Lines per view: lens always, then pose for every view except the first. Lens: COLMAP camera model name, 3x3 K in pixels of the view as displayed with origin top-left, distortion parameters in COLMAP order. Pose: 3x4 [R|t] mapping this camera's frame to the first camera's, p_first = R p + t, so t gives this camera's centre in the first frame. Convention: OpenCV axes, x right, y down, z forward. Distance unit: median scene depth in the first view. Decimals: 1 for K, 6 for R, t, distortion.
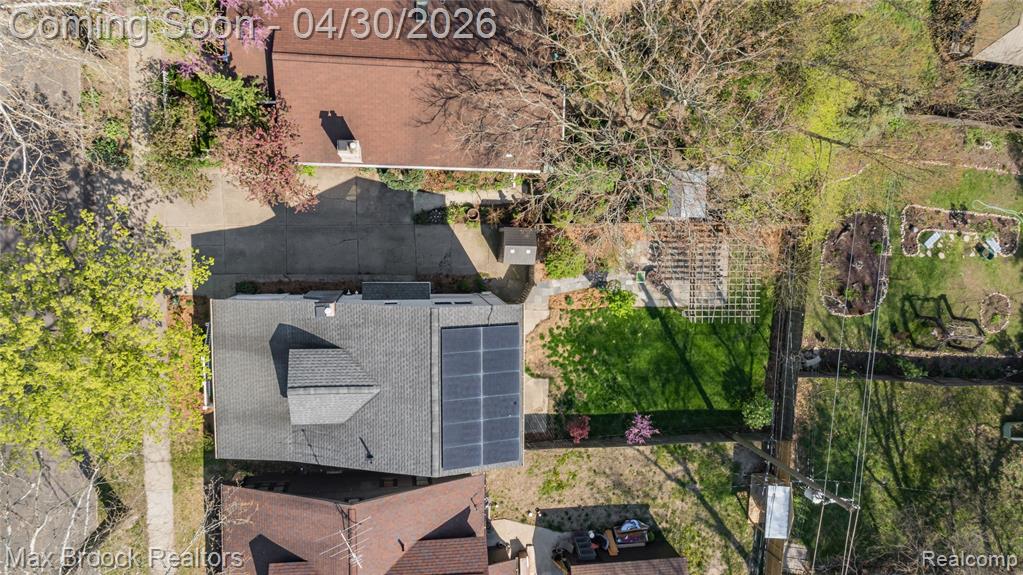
lens RADIAL K [[753.9, 0, 511.5], [0, 753.9, 287.5], [0, 0, 1]] dist [0.002415, -0.001272]
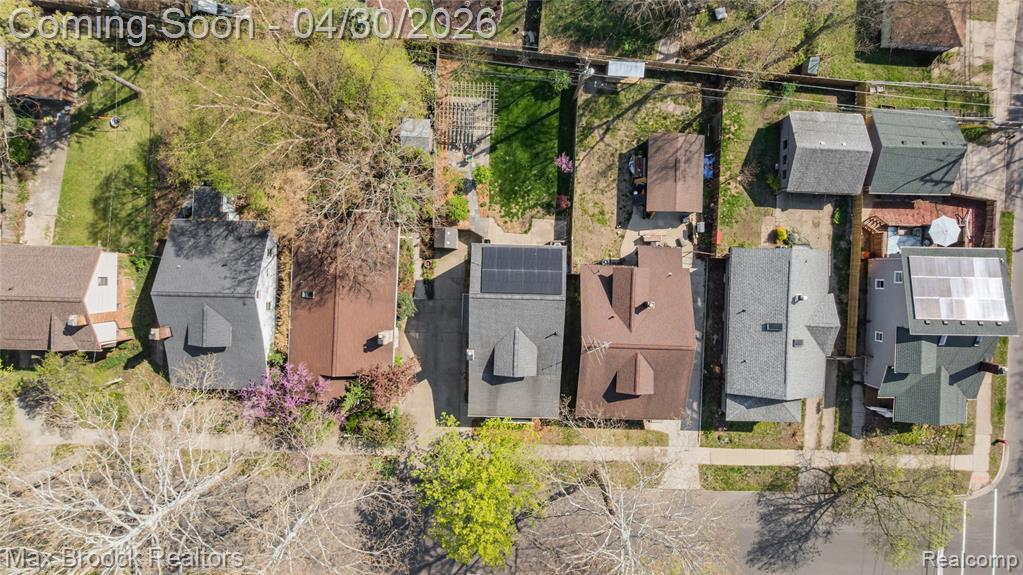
lens RADIAL K [[753.9, 0, 511.5], [0, 753.9, 287.5], [0, 0, 1]] dist [0.002415, -0.001272]
pose [[0.023741, -0.985025, -0.170771, 0.176677], [0.995921, 0.038178, -0.081755, 0.213304], [0.087050, -0.168133, 0.981913, -0.585202]]
